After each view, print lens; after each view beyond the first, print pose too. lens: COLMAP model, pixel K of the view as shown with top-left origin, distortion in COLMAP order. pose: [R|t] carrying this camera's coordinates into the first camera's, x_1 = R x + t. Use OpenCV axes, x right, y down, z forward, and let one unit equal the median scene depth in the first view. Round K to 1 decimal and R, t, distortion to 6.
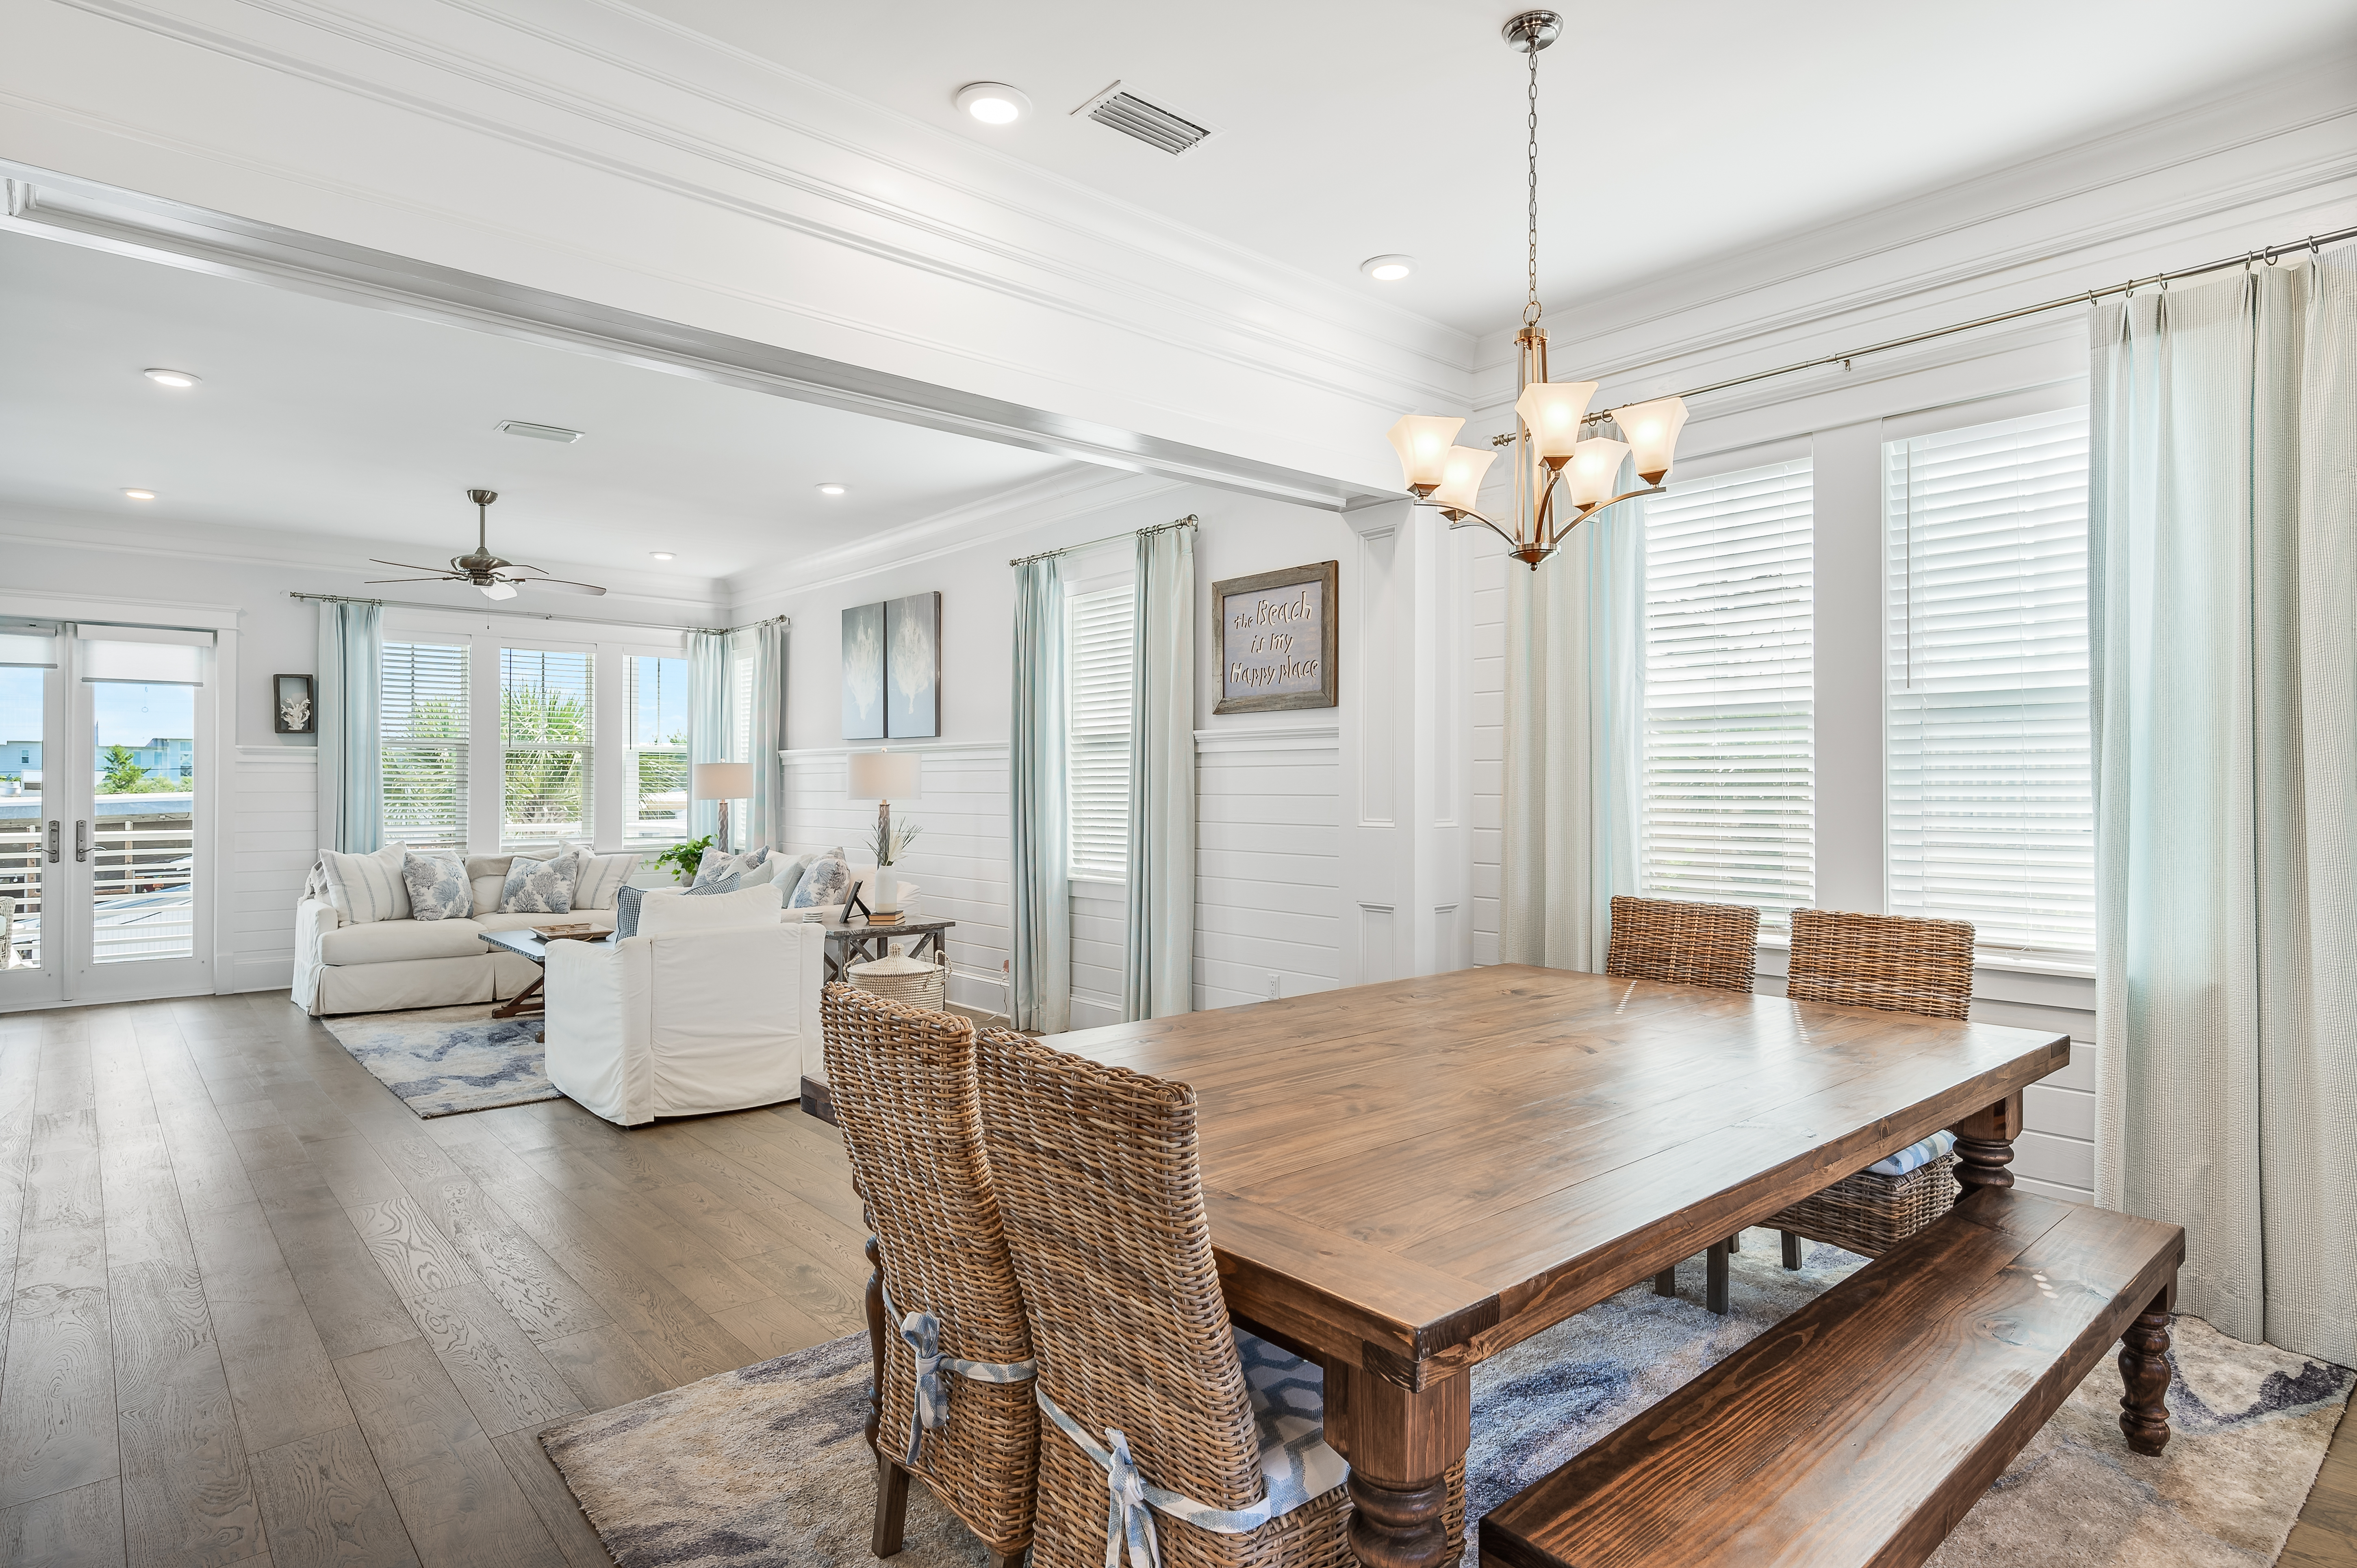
lens RADIAL K [[1266.0, 0, 1195.2], [0, 1266.0, 786.8], [0, 0, 1]] dist [0.007228, 0.000239]
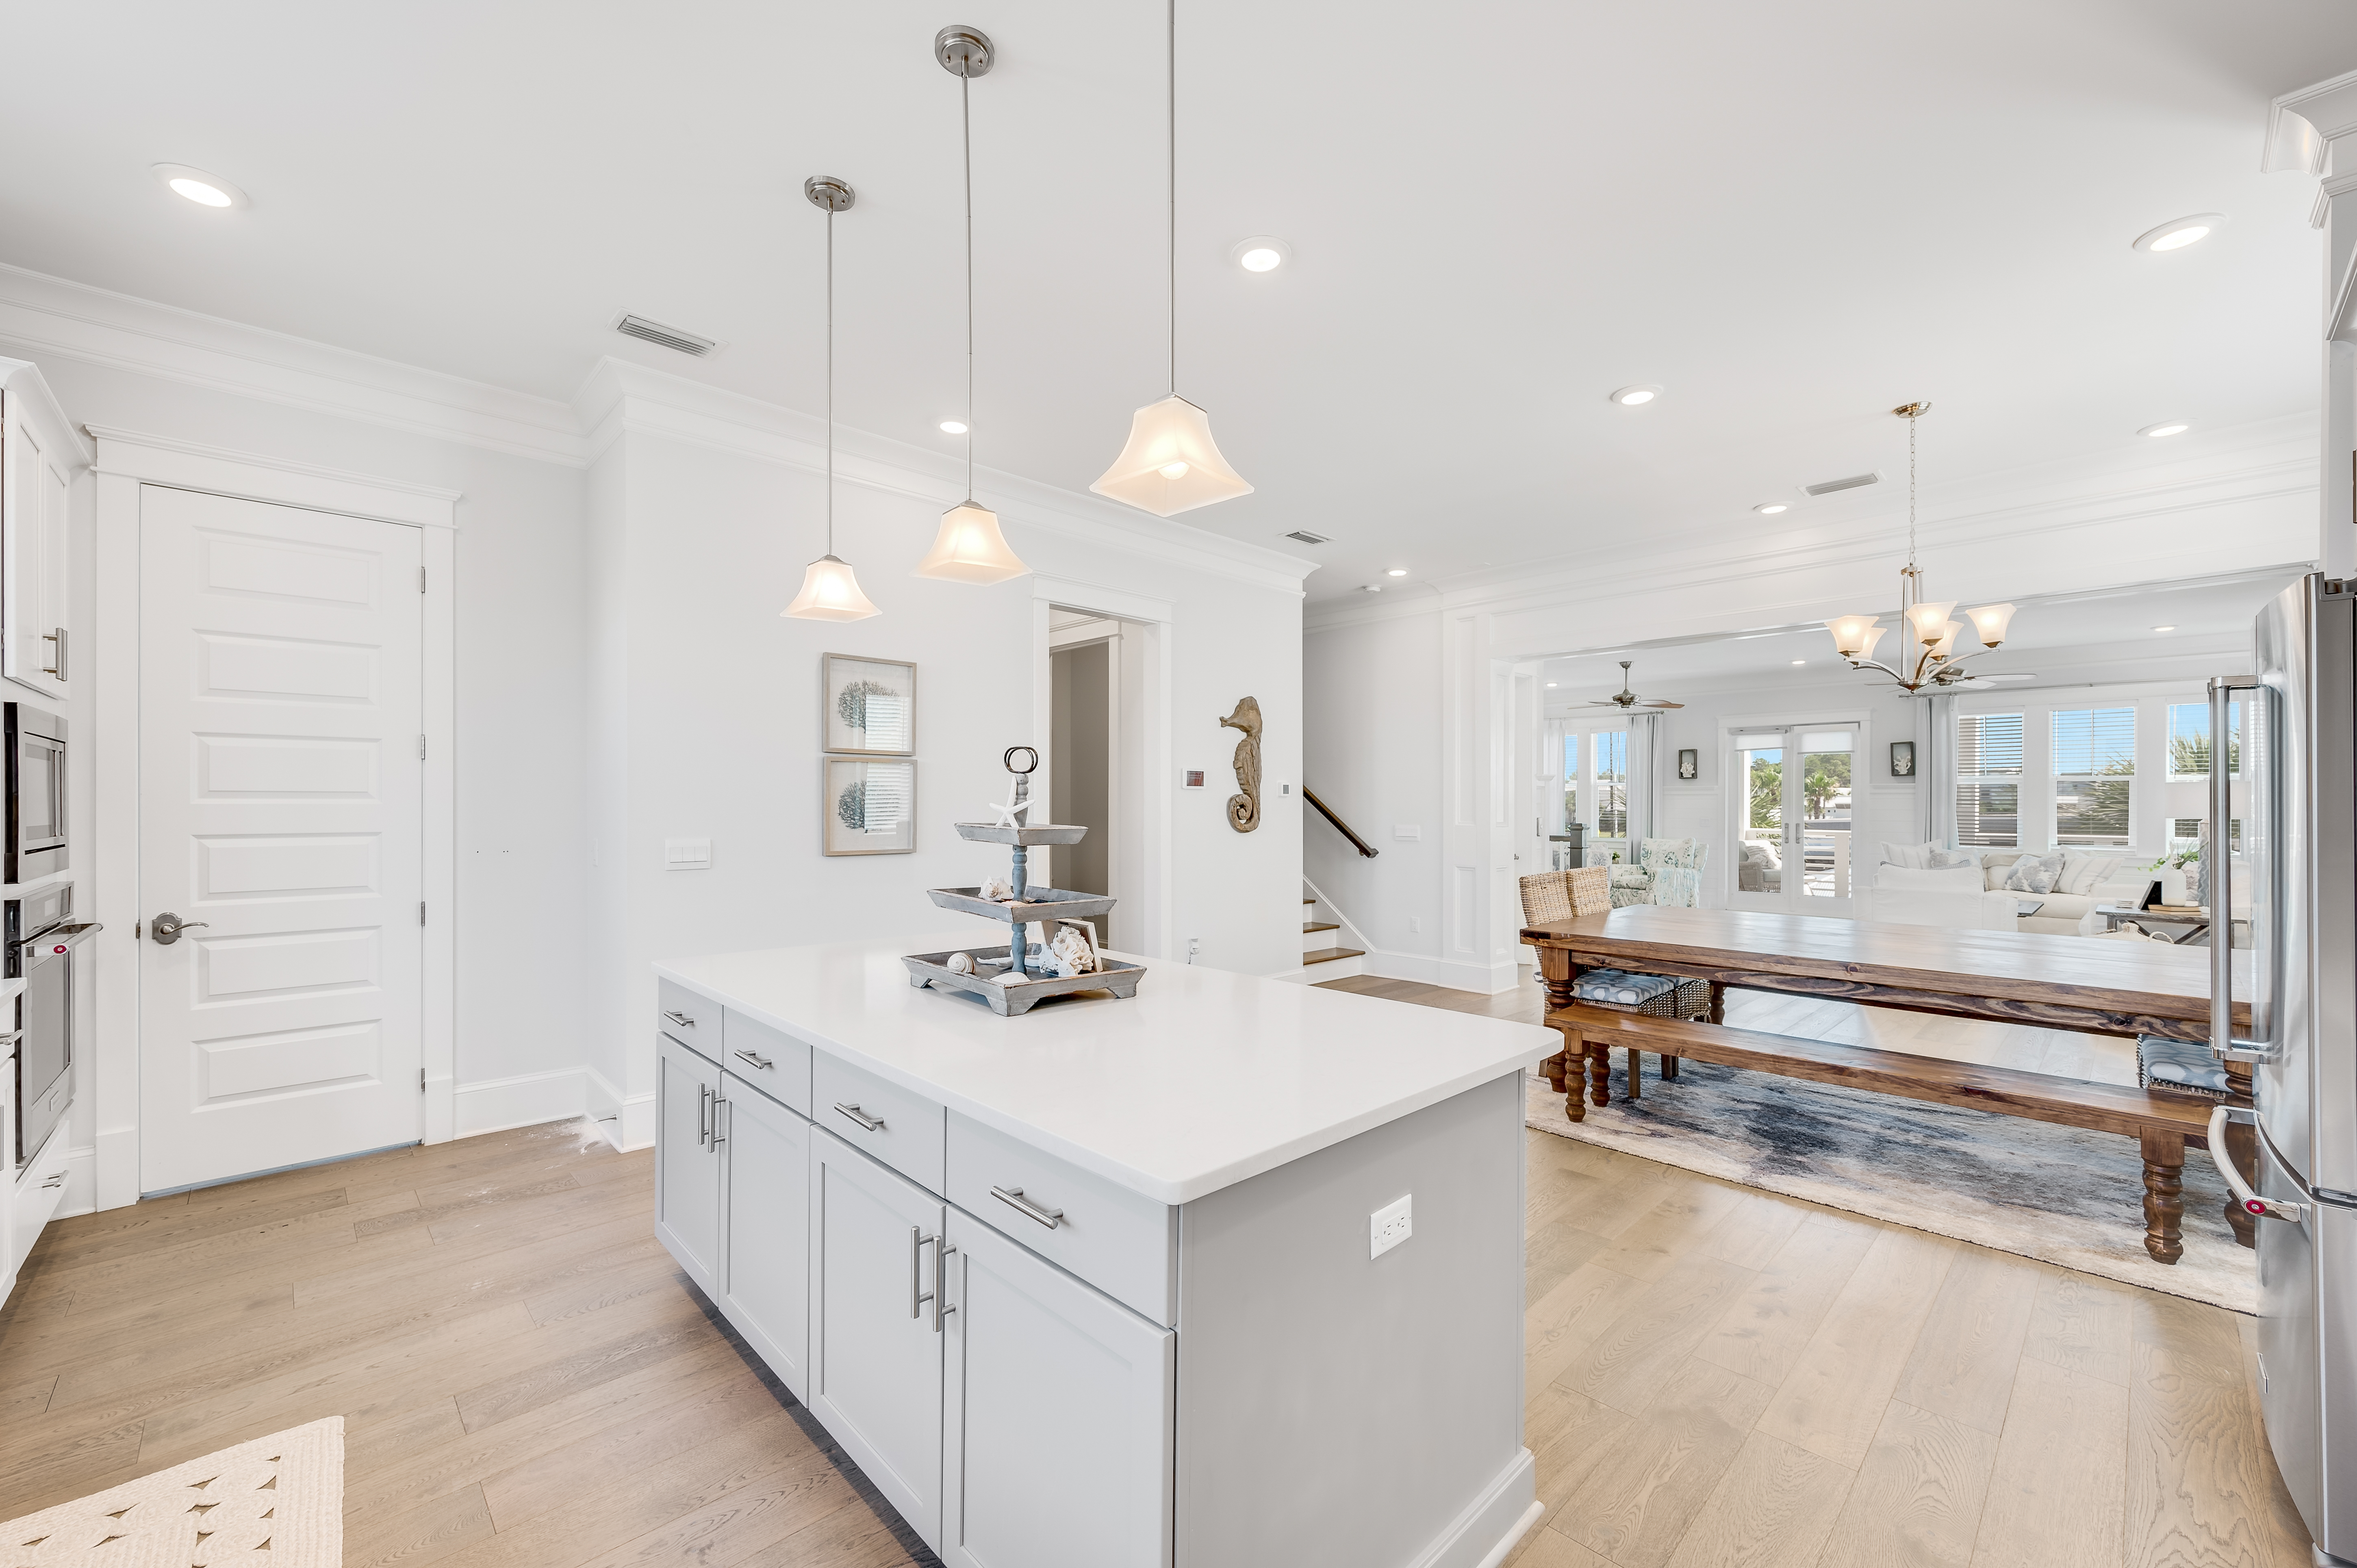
lens RADIAL K [[944.2, 0, 1175.7], [0, 944.2, 804.4], [0, 0, 1]] dist [0.000789, 0.000040]
pose [[0.045565, 0.002843, -0.998957, 0.605194], [-0.004733, 0.999985, 0.002630, -0.002035], [0.998950, 0.004609, 0.045578, -0.058990]]
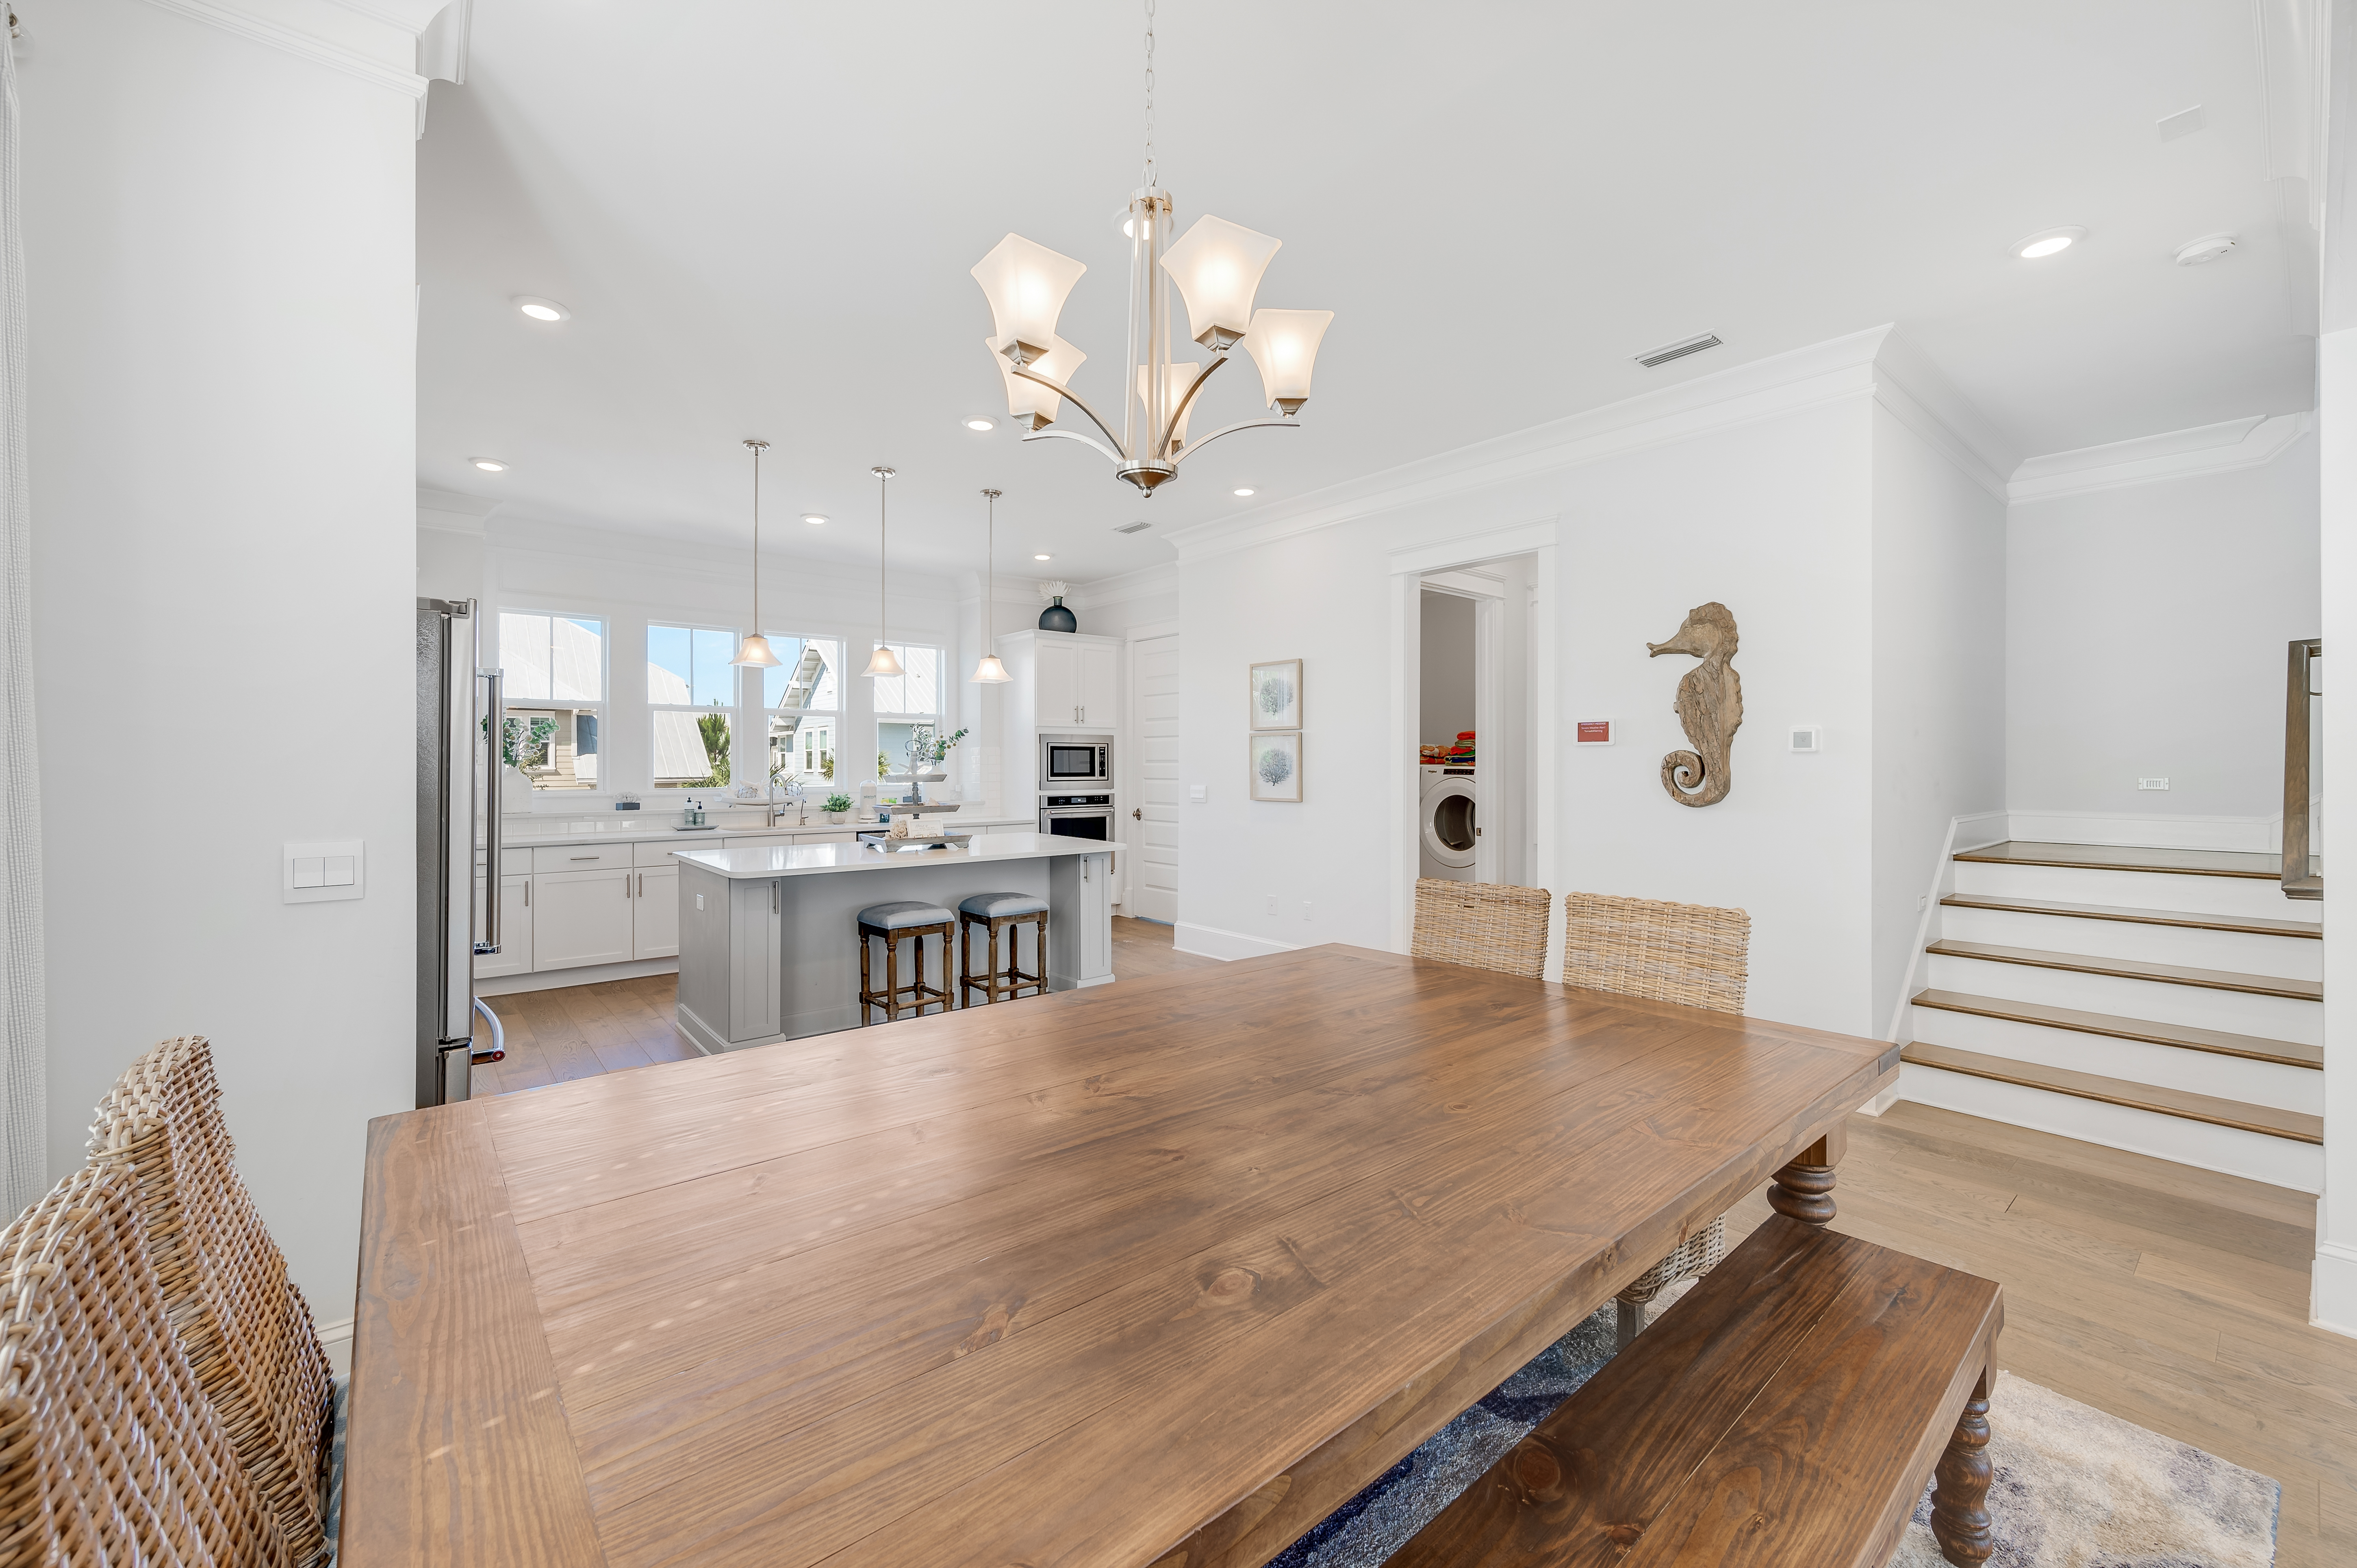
lens RADIAL K [[944.2, 0, 1178.3], [0, 944.2, 773.7], [0, 0, 1]] dist [0.000789, 0.000040]
pose [[-0.999593, 0.001588, 0.028473, 0.084271], [0.001894, 0.999941, 0.010729, -0.001154], [-0.028454, 0.010778, -0.999537, 0.596890]]
